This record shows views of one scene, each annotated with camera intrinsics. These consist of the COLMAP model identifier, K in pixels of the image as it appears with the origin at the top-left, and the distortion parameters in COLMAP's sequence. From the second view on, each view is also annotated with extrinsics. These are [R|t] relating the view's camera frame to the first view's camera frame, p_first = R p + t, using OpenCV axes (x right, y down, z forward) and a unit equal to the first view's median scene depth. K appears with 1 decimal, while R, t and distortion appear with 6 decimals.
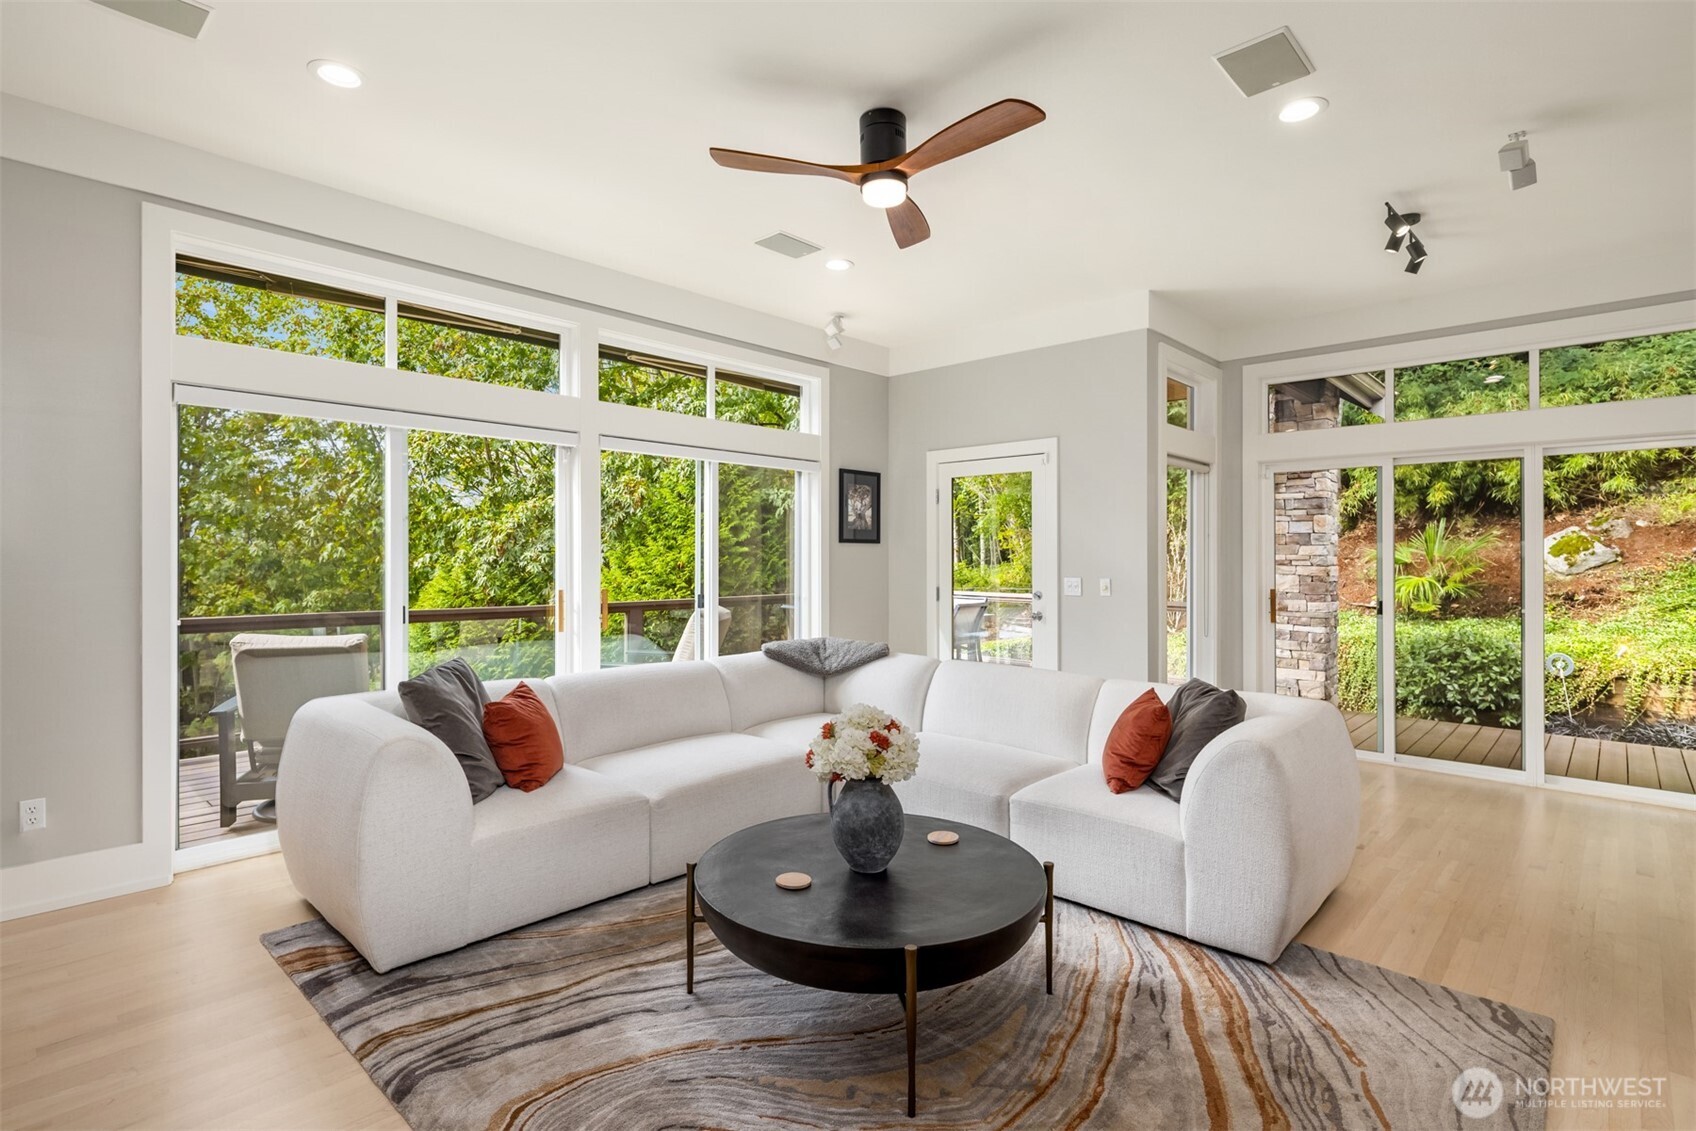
lens RADIAL K [[821.5, 0, 840.1], [0, 821.5, 555.9], [0, 0, 1]] dist [0.006009, -0.005619]
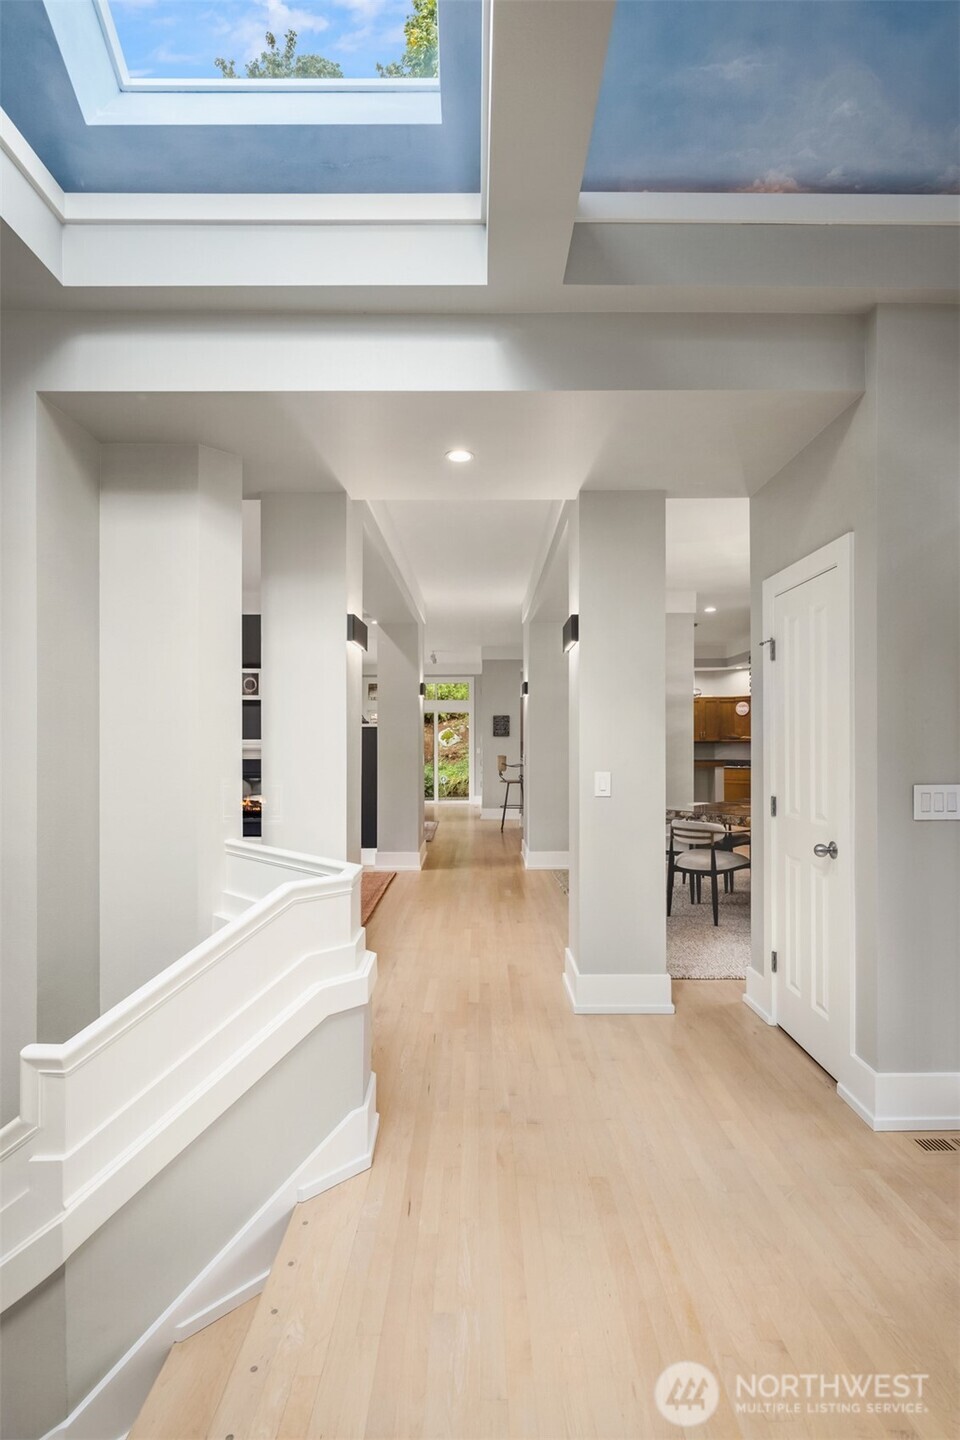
lens RADIAL K [[697.5, 0, 481.3], [0, 697.5, 728.6], [0, 0, 1]] dist [0.006009, -0.005619]
pose [[0.720436, 0.003267, 0.693513, -0.536085], [0.008086, 0.999881, -0.013110, -0.005187], [-0.693474, 0.015053, 0.720325, -0.632650]]
